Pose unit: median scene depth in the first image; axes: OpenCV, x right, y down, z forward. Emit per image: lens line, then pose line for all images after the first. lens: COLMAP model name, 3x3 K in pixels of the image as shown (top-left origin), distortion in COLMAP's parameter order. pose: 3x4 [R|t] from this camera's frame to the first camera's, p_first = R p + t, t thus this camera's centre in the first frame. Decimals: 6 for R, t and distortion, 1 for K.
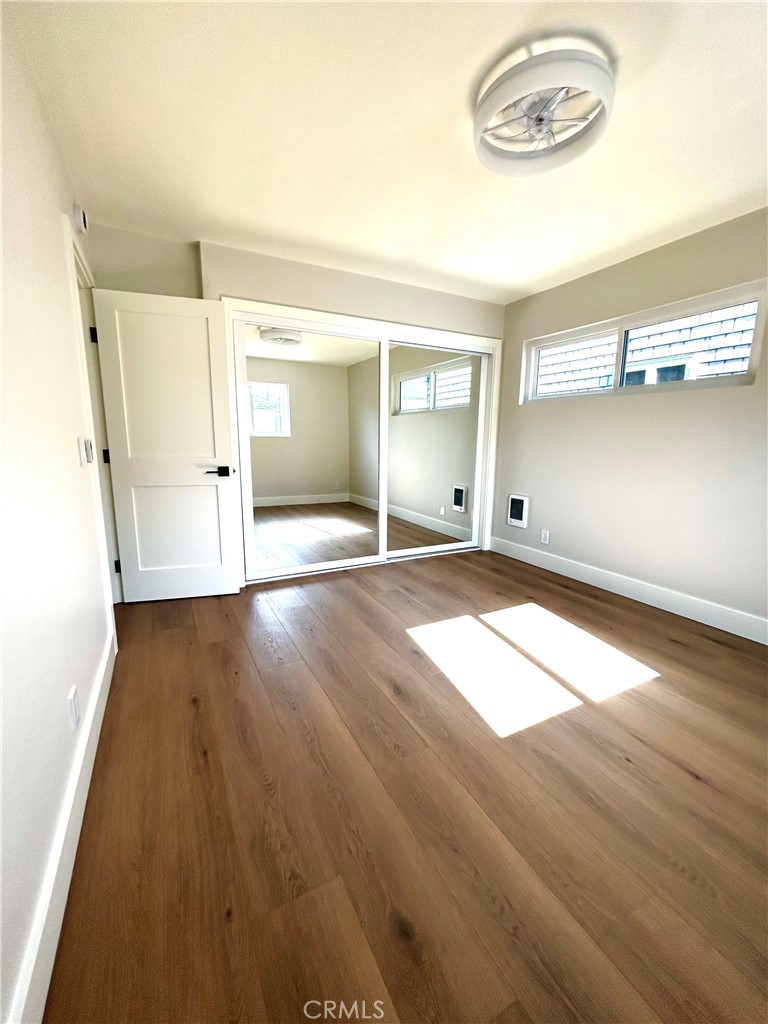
lens RADIAL K [[414.7, 0, 384.0], [0, 414.7, 512.0], [0, 0, 1]] dist [-0.001864, 0.000209]
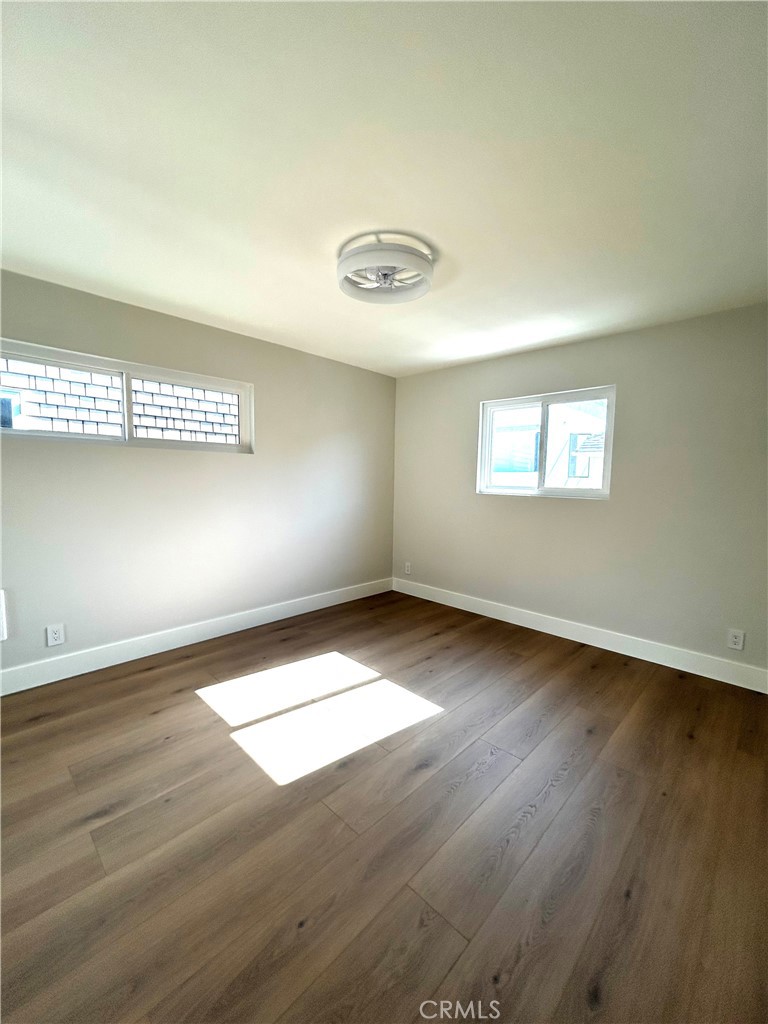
lens RADIAL K [[414.7, 0, 384.0], [0, 414.7, 512.0], [0, 0, 1]] dist [-0.001864, 0.000209]
pose [[-0.313112, -0.099779, 0.944460, -0.610150], [0.144563, 0.977870, 0.151235, -0.243717], [-0.938649, 0.183888, -0.291759, 0.955374]]
